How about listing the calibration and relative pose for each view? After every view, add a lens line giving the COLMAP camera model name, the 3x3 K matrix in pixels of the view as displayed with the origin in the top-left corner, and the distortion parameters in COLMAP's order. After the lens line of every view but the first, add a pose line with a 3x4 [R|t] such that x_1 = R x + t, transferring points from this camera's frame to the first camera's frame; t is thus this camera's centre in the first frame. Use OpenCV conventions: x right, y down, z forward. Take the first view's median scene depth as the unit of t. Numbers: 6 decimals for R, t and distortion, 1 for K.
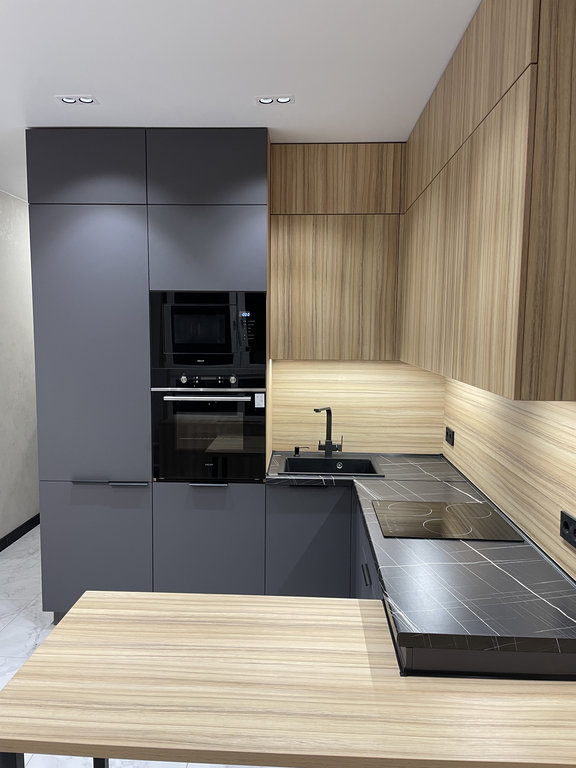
lens RADIAL K [[580.5, 0, 285.2], [0, 580.5, 386.4], [0, 0, 1]] dist [0.039849, -0.012823]
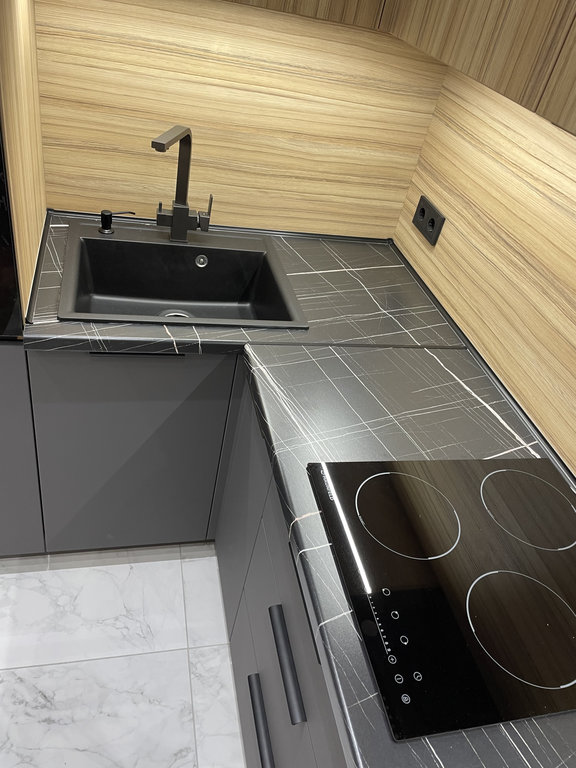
lens RADIAL K [[580.5, 0, 286.1], [0, 580.5, 387.0], [0, 0, 1]] dist [0.039849, -0.012823]
pose [[0.951858, -0.023636, 0.305626, 0.013003], [-0.152290, 0.828816, 0.538397, -0.051360], [-0.266033, -0.559021, 0.785316, 0.620768]]
